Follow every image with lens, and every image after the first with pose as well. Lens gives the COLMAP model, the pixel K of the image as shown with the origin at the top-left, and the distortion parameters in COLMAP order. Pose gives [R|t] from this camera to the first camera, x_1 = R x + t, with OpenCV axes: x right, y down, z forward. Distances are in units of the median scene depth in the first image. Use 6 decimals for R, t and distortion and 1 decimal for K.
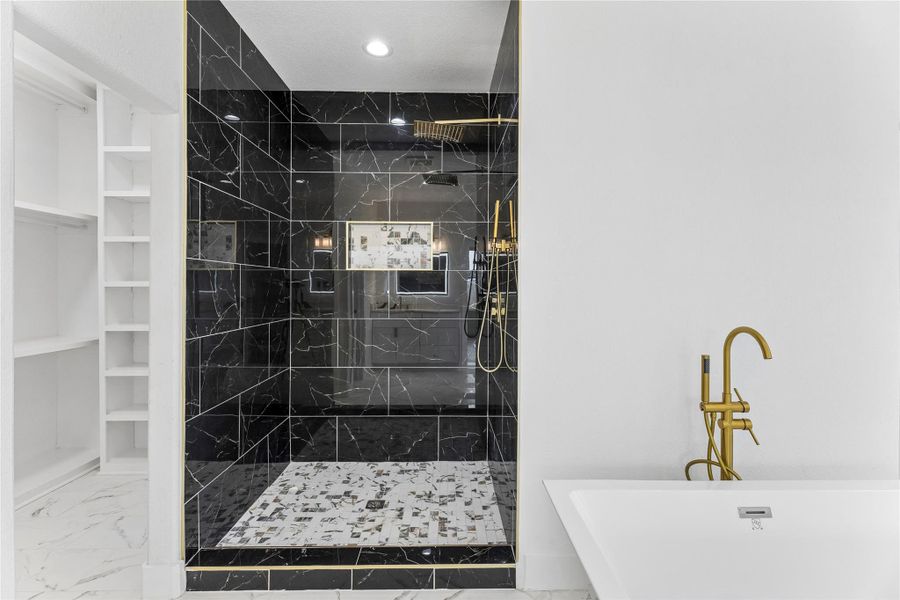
lens RADIAL K [[410.3, 0, 452.9], [0, 410.3, 285.6], [0, 0, 1]] dist [0.000989, -0.000562]
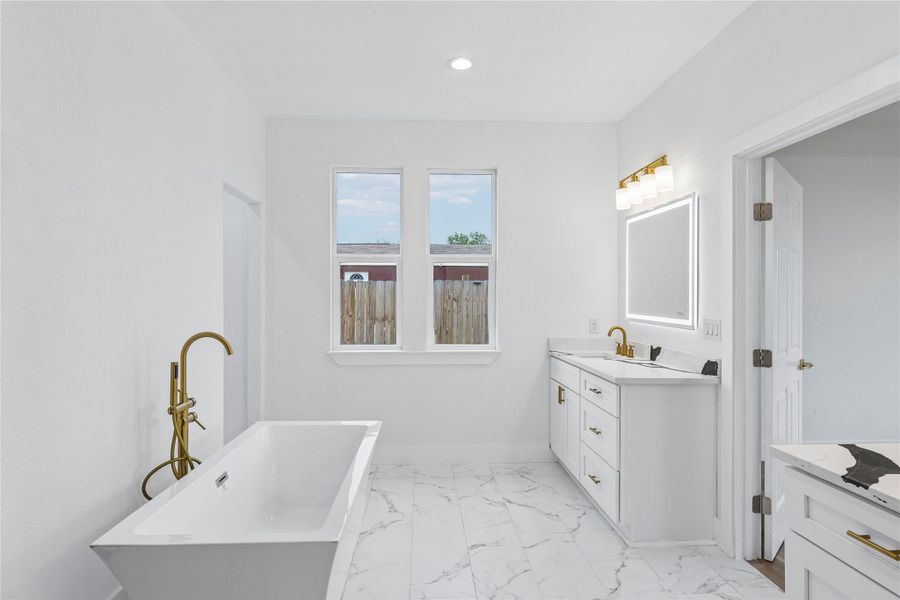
lens RADIAL K [[503.7, 0, 449.5], [0, 503.7, 298.9], [0, 0, 1]] dist [-0.018713, -0.000194]
pose [[-0.035524, -0.008150, 0.999336, -0.700713], [-0.003848, 0.999960, 0.008019, -0.008087], [-0.999361, -0.003560, -0.035554, 0.318683]]
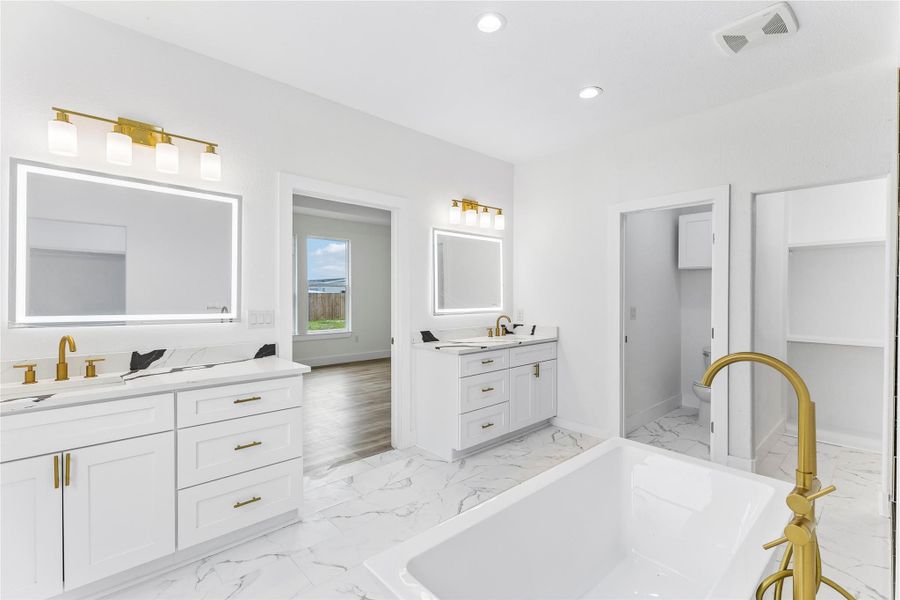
lens RADIAL K [[410.3, 0, 448.6], [0, 410.3, 299.5], [0, 0, 1]] dist [0.000989, -0.000562]
pose [[-0.747609, 0.002820, -0.664133, 1.399794], [-0.005364, 0.999933, 0.010284, 0.006131], [0.664117, 0.011251, -0.747544, 1.076922]]
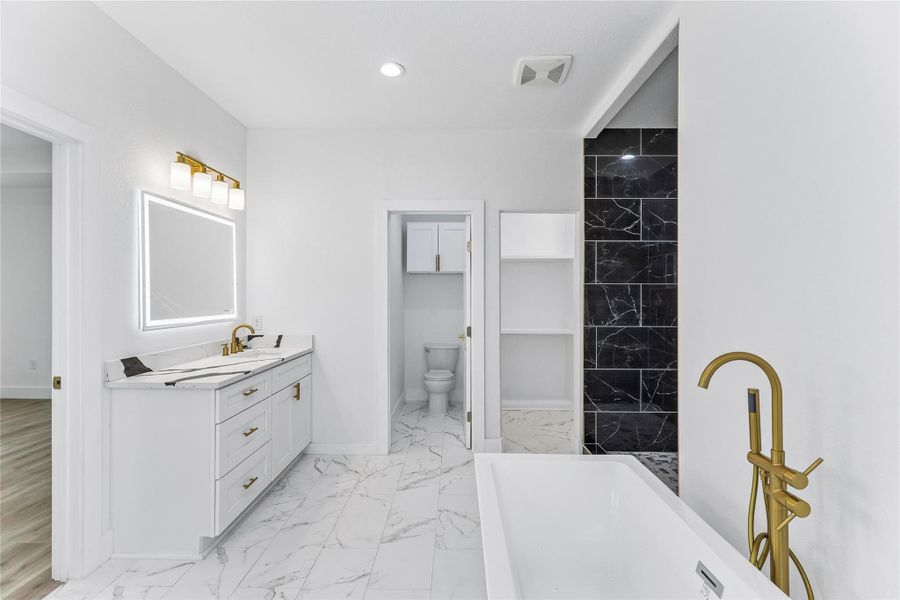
lens RADIAL K [[410.3, 0, 450.5], [0, 410.3, 295.4], [0, 0, 1]] dist [0.000989, -0.000562]
pose [[-0.026087, -0.005914, -0.999642, 1.329571], [-0.003024, 0.999978, -0.005837, 0.001716], [0.999655, 0.002871, -0.026105, 0.437209]]
